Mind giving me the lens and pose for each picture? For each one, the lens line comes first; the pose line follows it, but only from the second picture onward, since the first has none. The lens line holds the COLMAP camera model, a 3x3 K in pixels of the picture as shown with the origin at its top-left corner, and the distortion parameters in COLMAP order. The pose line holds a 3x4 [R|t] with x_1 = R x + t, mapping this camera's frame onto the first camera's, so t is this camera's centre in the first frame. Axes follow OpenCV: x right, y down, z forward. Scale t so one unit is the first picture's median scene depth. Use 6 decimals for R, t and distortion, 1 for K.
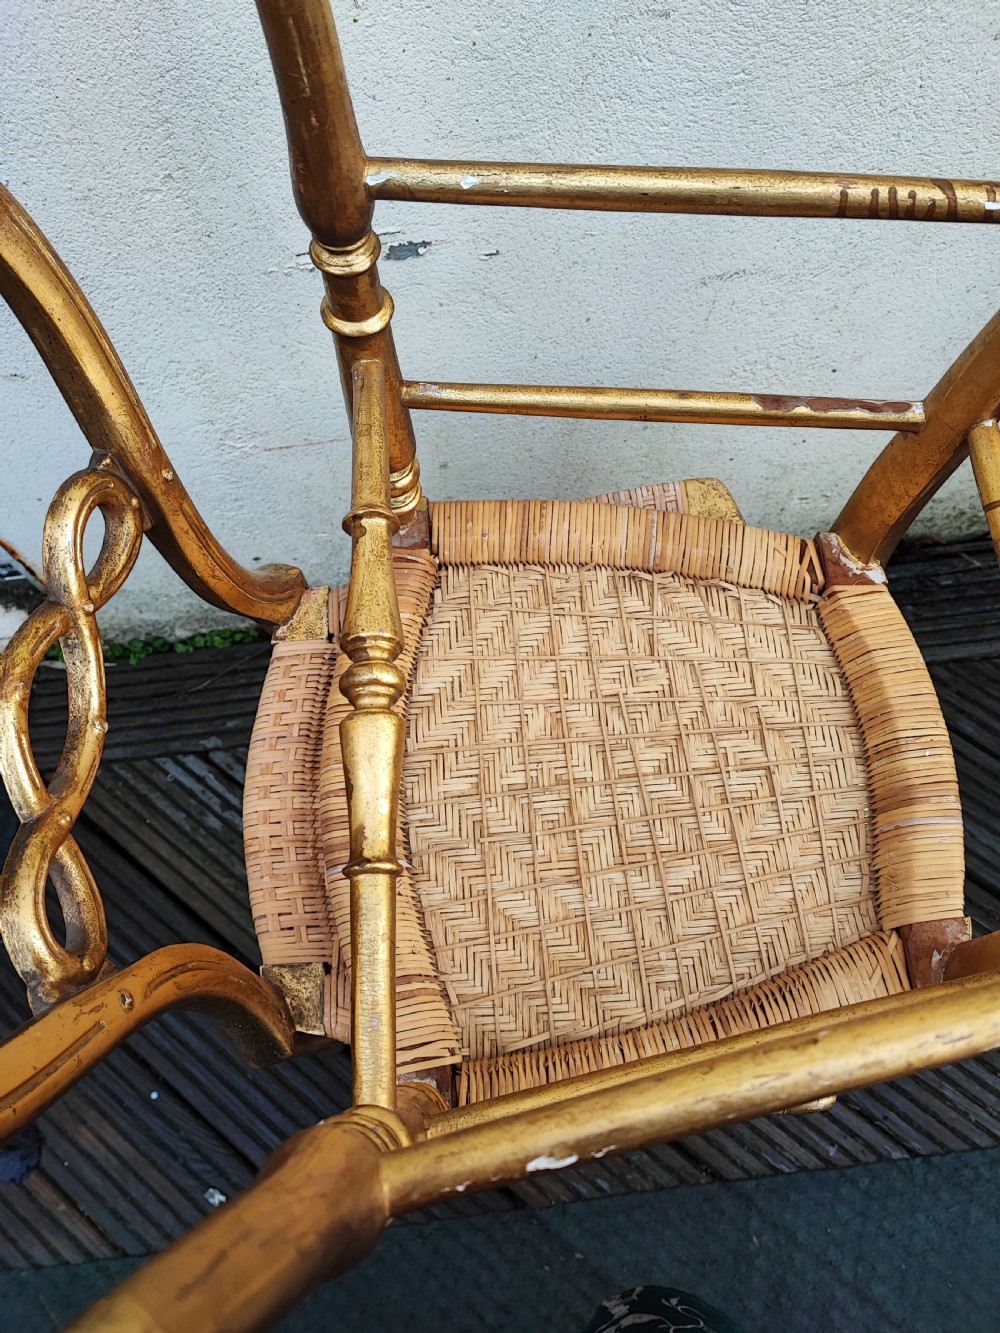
lens RADIAL K [[972.5, 0, 493.2], [0, 972.5, 664.9], [0, 0, 1]] dist [0.052420, -0.070420]
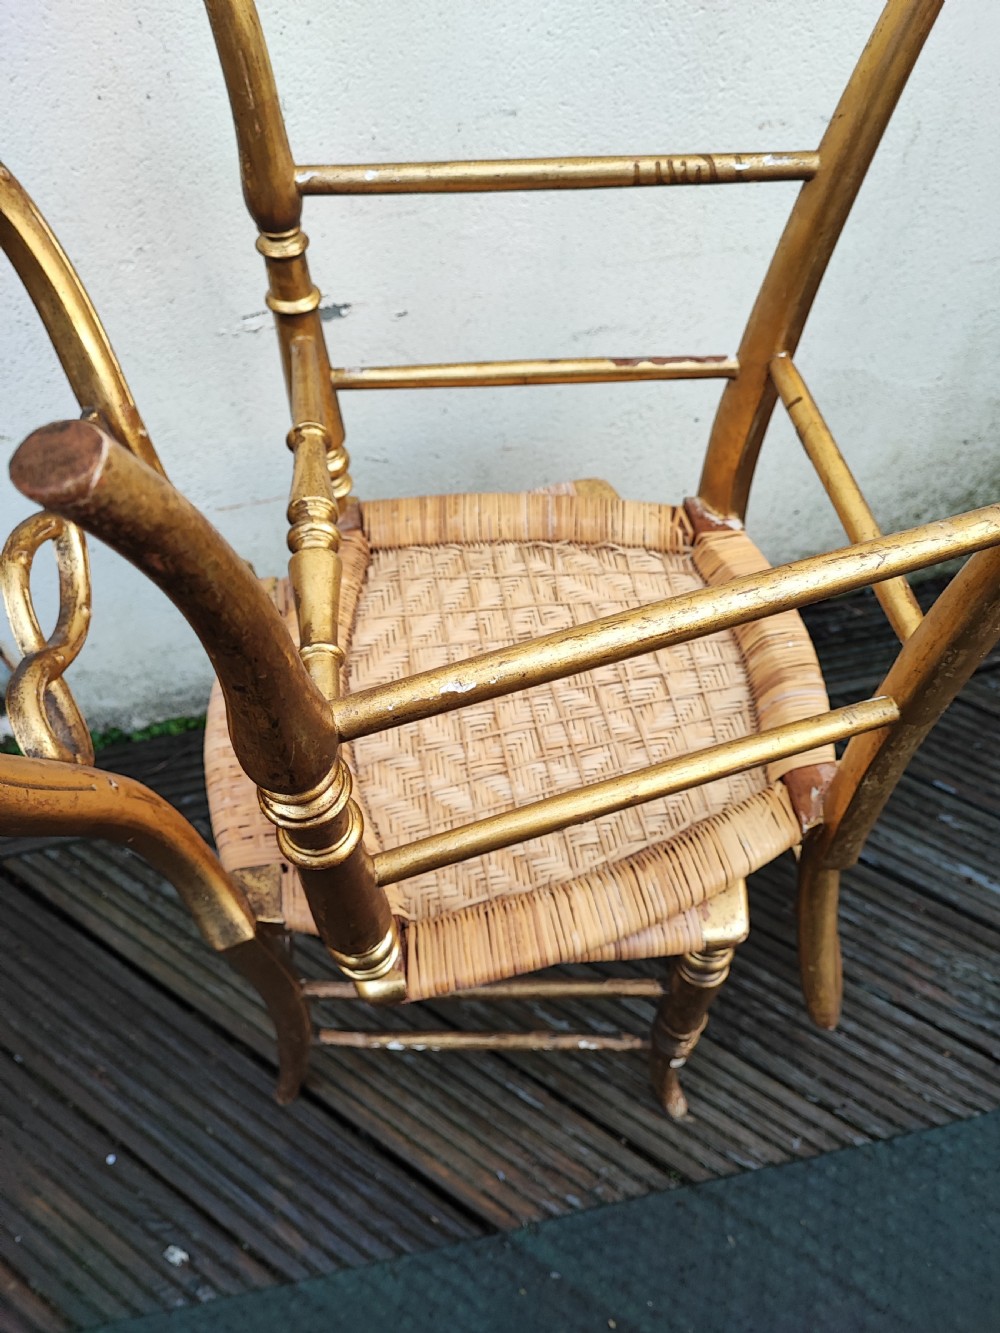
lens RADIAL K [[990.9, 0, 495.6], [0, 990.9, 666.3], [0, 0, 1]] dist [0.011843, -0.013200]
pose [[0.996116, -0.066453, 0.057769, 0.014941], [0.077904, 0.970906, -0.226435, 0.315434], [-0.041041, 0.230056, 0.972312, -0.129646]]
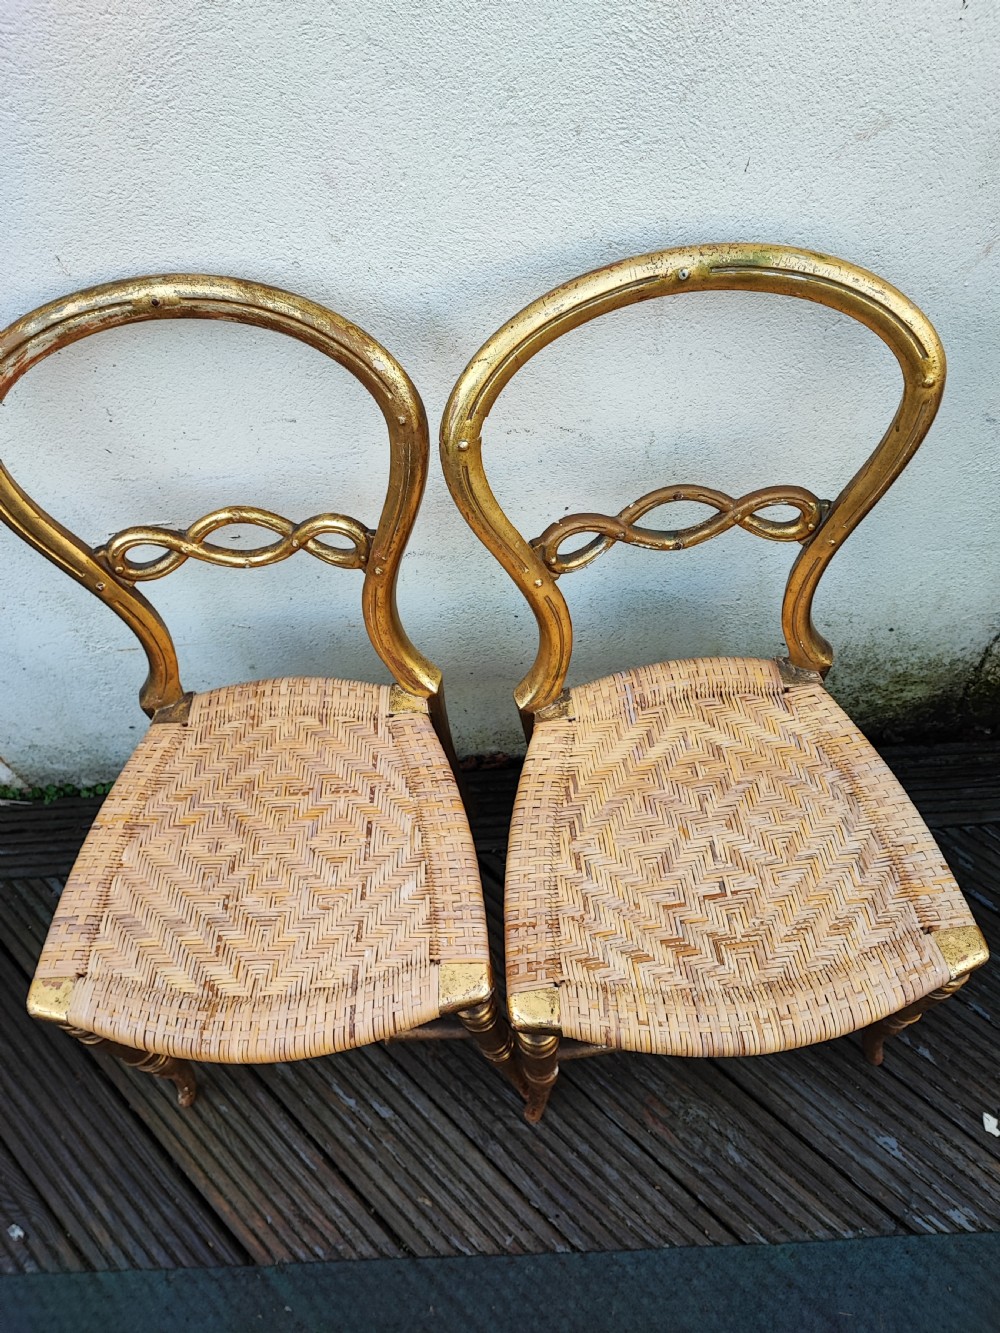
lens RADIAL K [[972.5, 0, 506.2], [0, 972.5, 666.4], [0, 0, 1]] dist [0.052420, -0.070420]
pose [[0.995918, 0.052654, -0.073308, 0.549179], [-0.065578, 0.980192, -0.186879, 0.040109], [0.062016, 0.190924, 0.979644, -0.444930]]
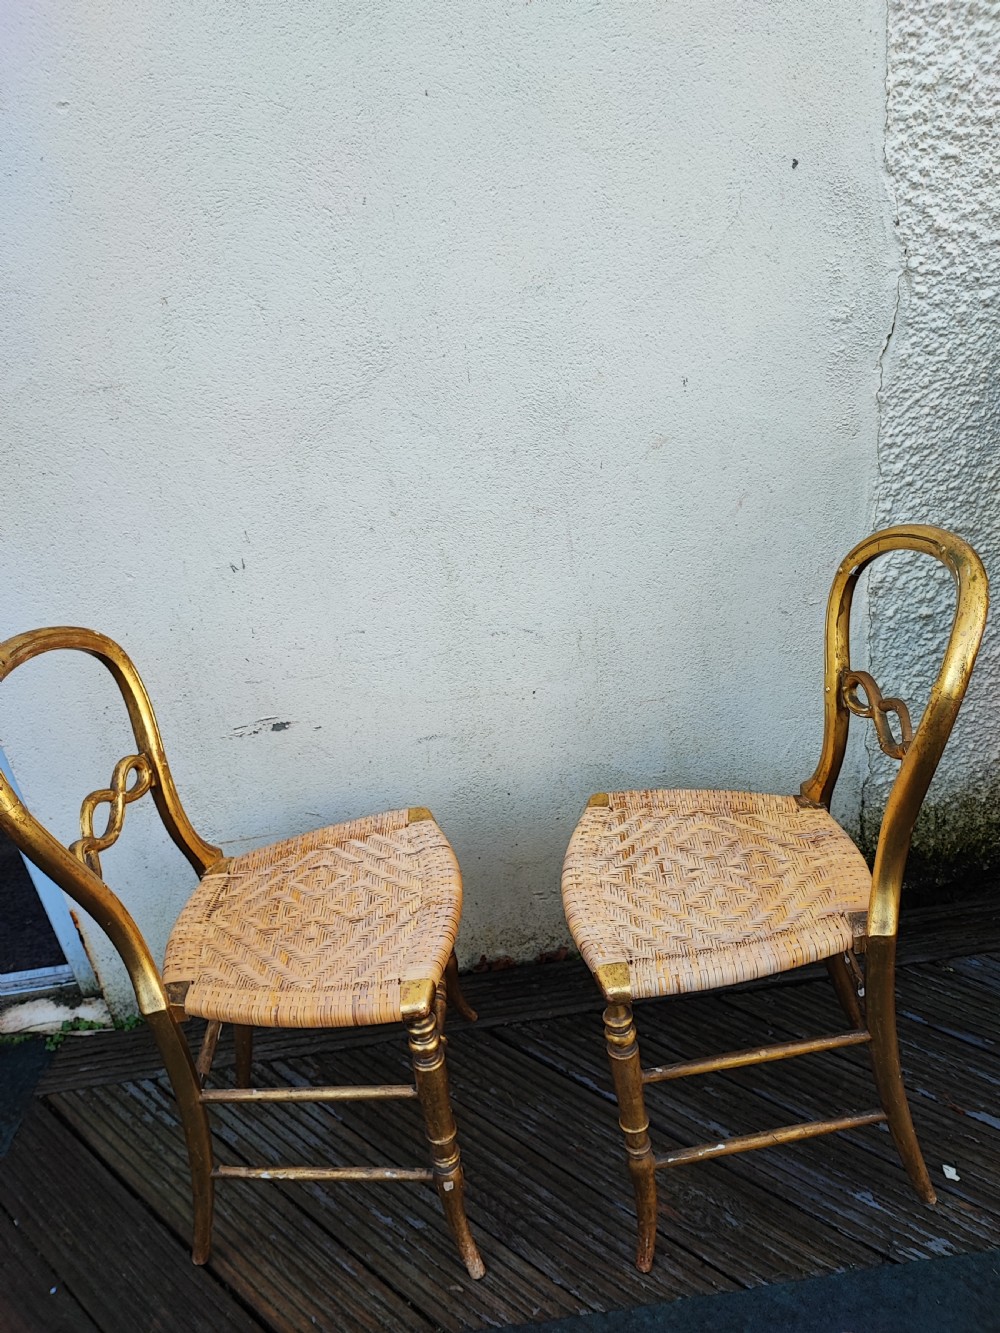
lens RADIAL K [[972.5, 0, 504.3], [0, 972.5, 662.2], [0, 0, 1]] dist [0.052420, -0.070420]
pose [[0.995168, -0.056128, -0.080565, 0.639783], [-0.013079, 0.737420, -0.675308, 1.034476], [0.097313, 0.673098, 0.733123, -0.768008]]
